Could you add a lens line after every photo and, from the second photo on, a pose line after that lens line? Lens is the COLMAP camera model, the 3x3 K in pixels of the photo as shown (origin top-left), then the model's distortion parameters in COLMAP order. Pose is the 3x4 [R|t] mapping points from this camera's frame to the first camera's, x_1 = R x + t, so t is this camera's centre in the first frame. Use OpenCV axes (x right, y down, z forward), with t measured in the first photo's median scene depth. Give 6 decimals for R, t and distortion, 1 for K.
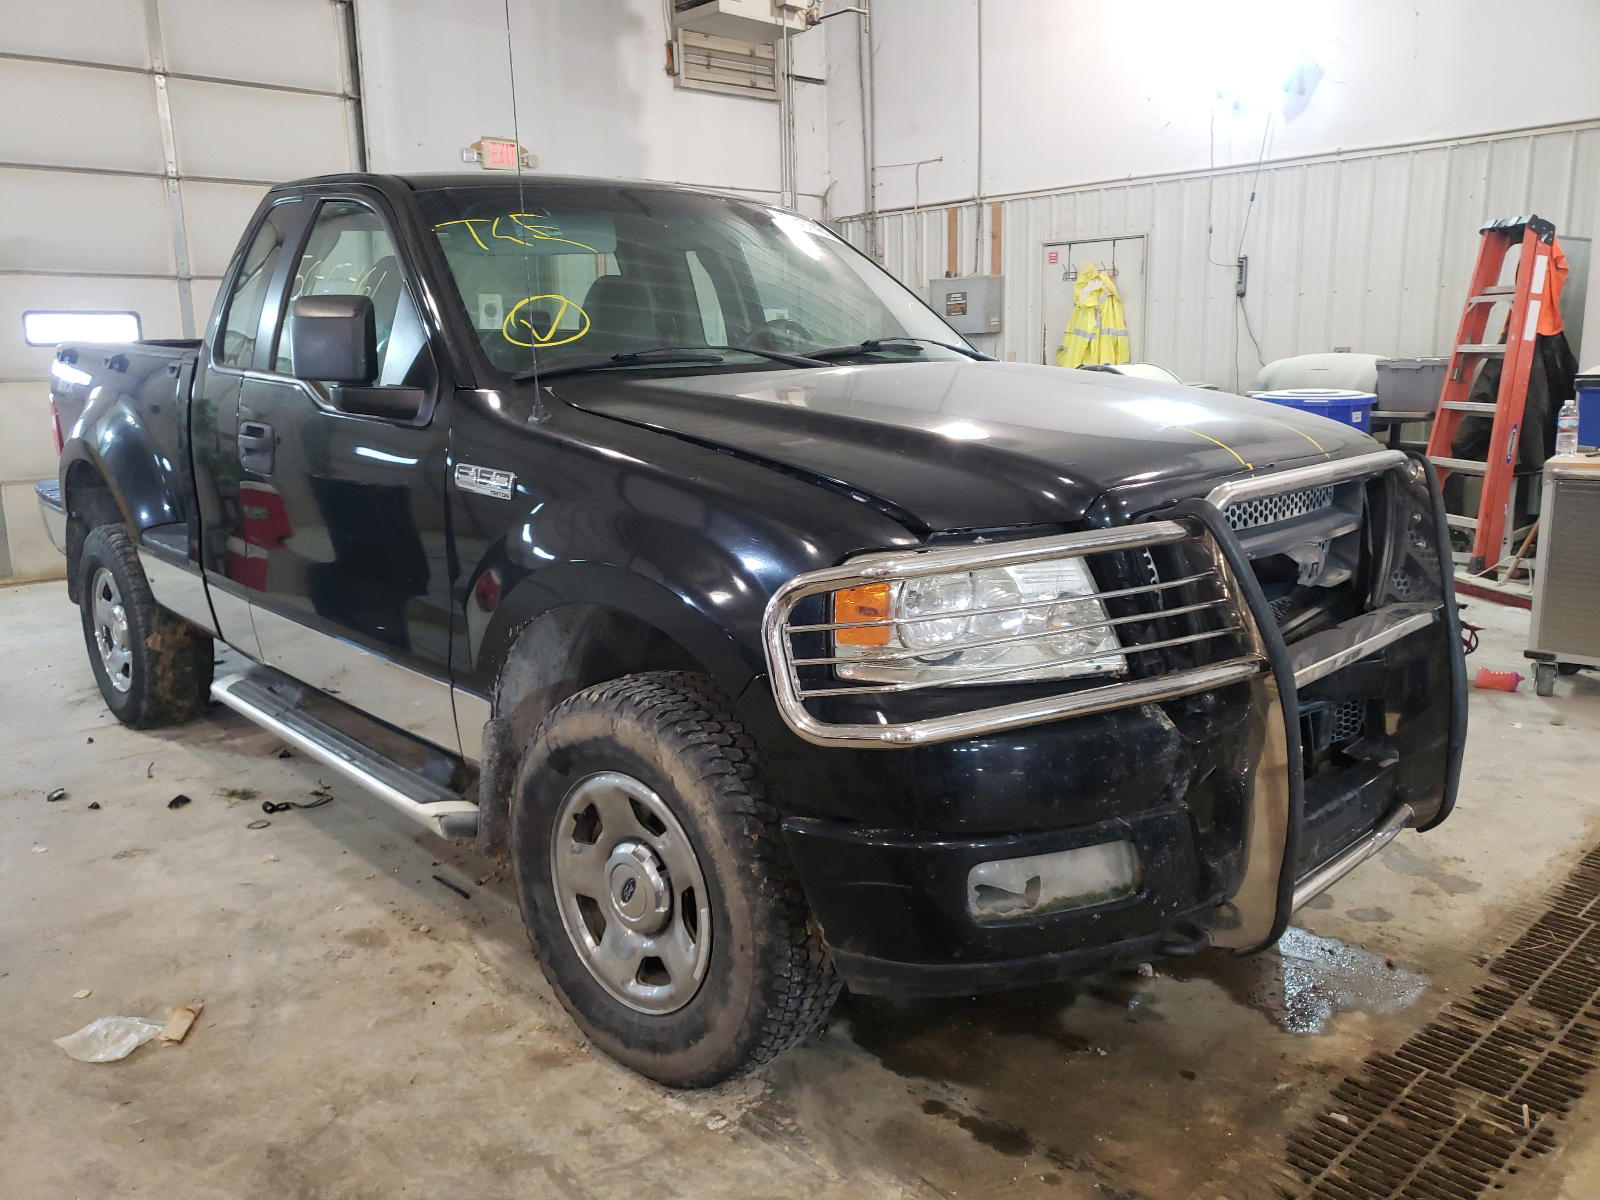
lens RADIAL K [[1198.3, 0, 800.0], [0, 1198.3, 600.0], [0, 0, 1]] dist [0.011428, 0.002383]
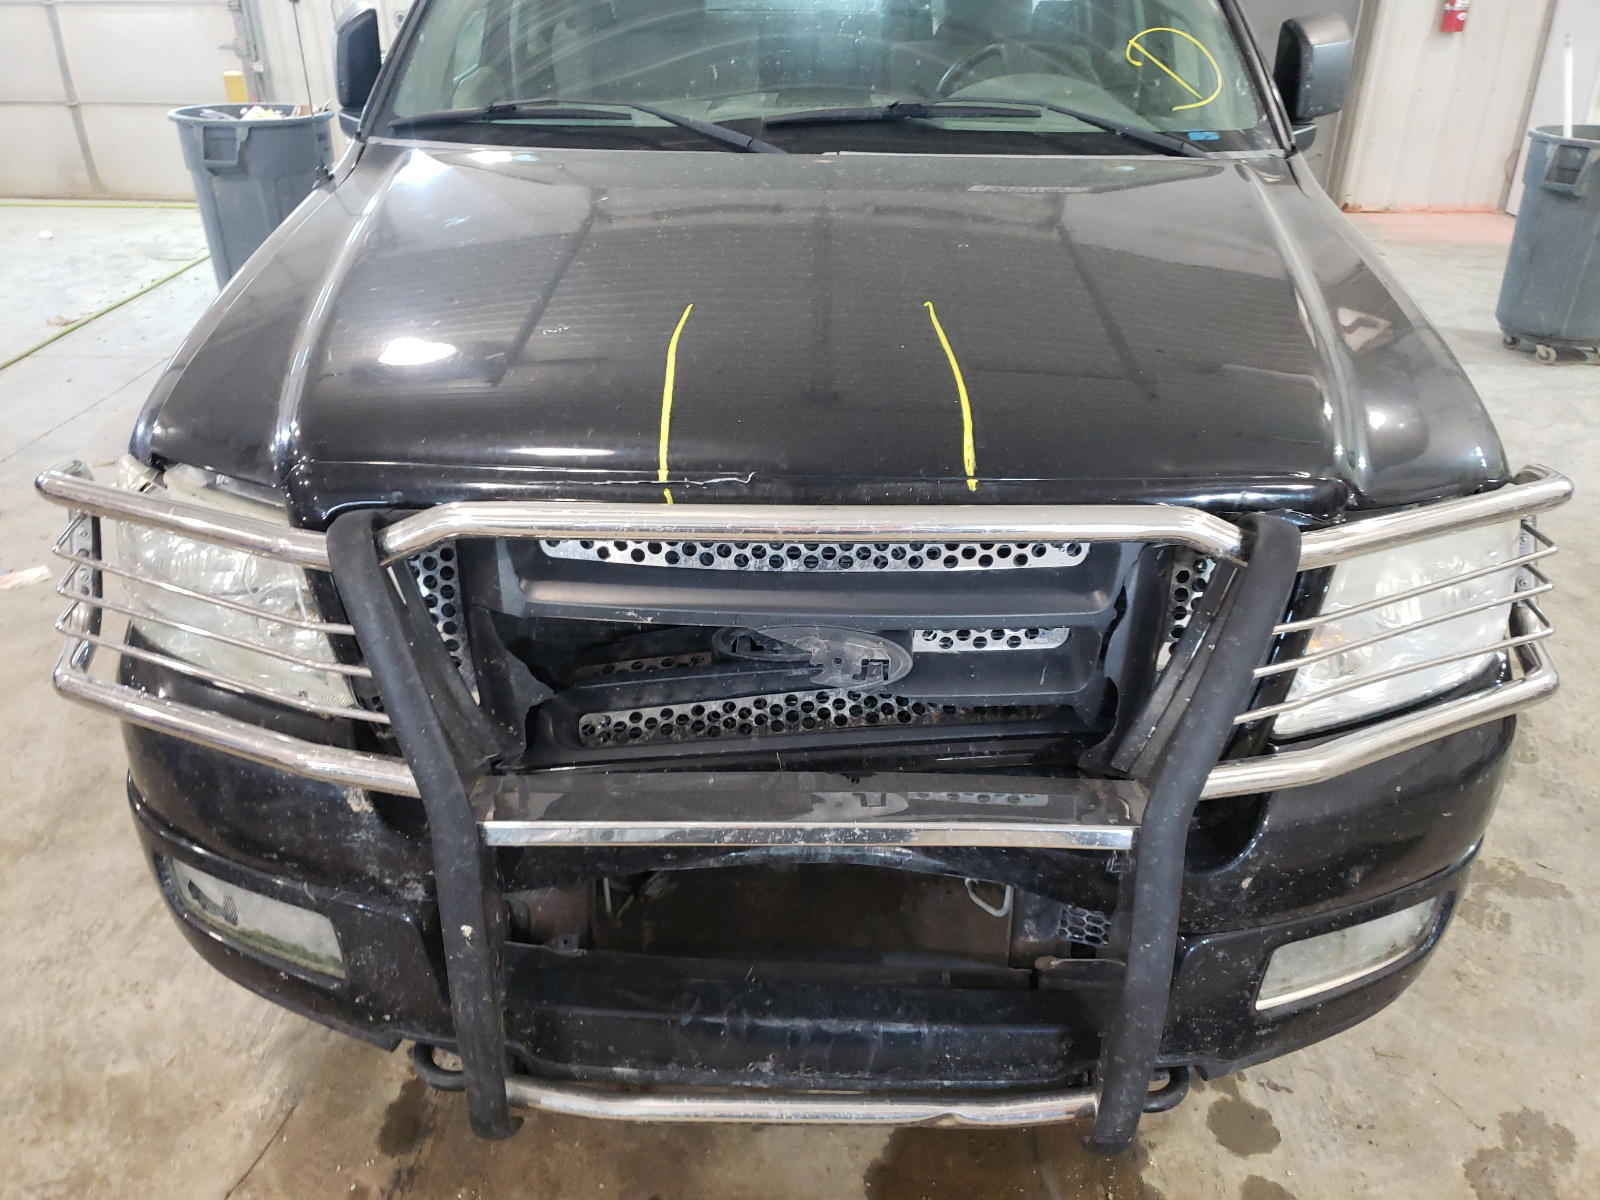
lens RADIAL K [[1198.3, 0, 800.0], [0, 1198.3, 600.0], [0, 0, 1]] dist [0.011428, 0.002383]
pose [[0.714838, 0.341438, -0.610268, 0.438593], [-0.166123, 0.930629, 0.326089, -0.140813], [0.679272, -0.131721, 0.721969, 0.336847]]
